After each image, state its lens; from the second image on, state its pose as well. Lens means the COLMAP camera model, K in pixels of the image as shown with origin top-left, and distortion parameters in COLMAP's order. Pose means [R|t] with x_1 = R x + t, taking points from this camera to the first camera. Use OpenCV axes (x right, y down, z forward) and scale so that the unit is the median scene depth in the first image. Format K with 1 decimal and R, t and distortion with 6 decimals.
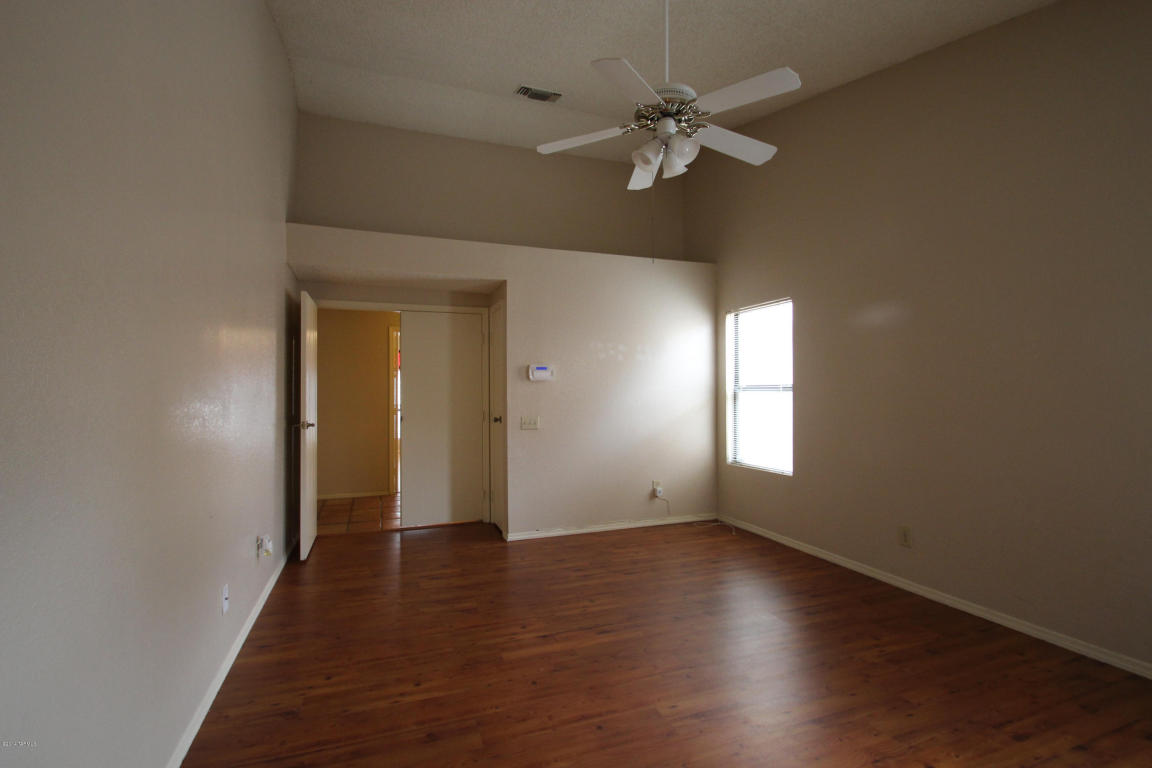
lens RADIAL K [[554.5, 0, 573.5], [0, 554.5, 387.5], [0, 0, 1]] dist [-0.000472, -0.008917]
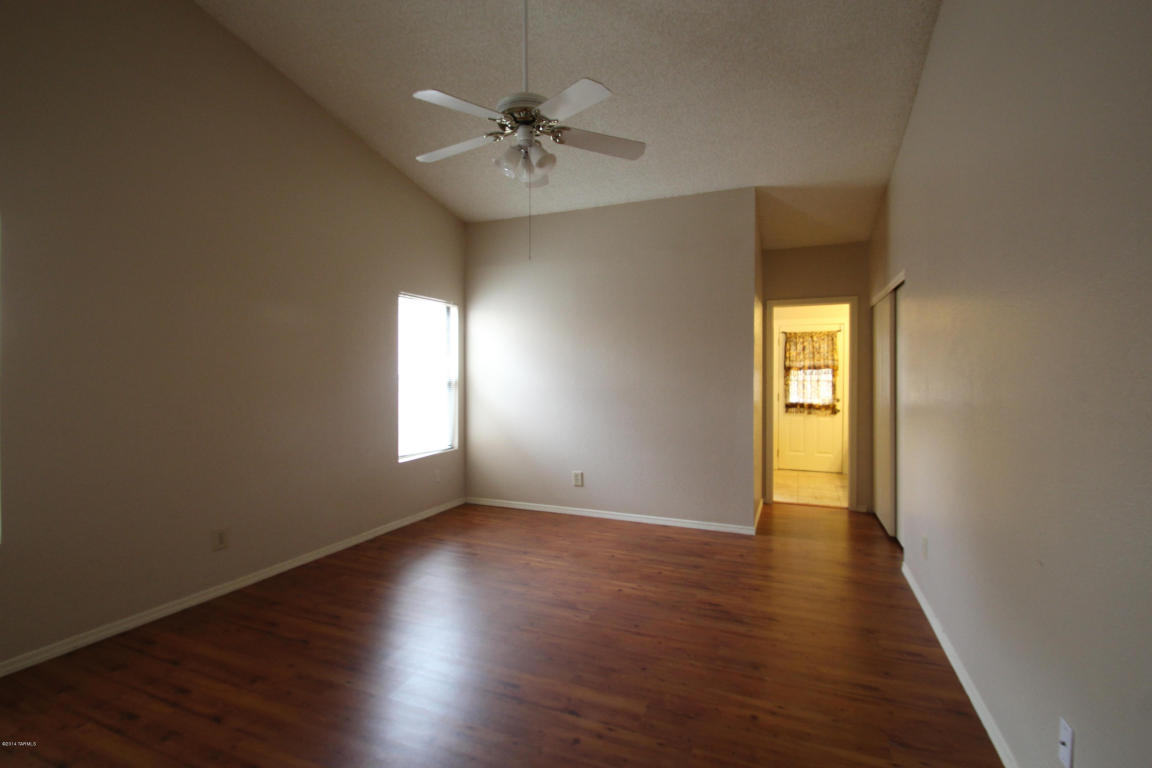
lens RADIAL K [[554.5, 0, 571.9], [0, 554.5, 387.8], [0, 0, 1]] dist [-0.000472, -0.008917]
pose [[-0.754861, -0.004560, 0.655869, -0.638908], [-0.011035, 0.999923, -0.005749, 0.022418], [-0.655792, -0.011578, -0.754853, 1.867069]]
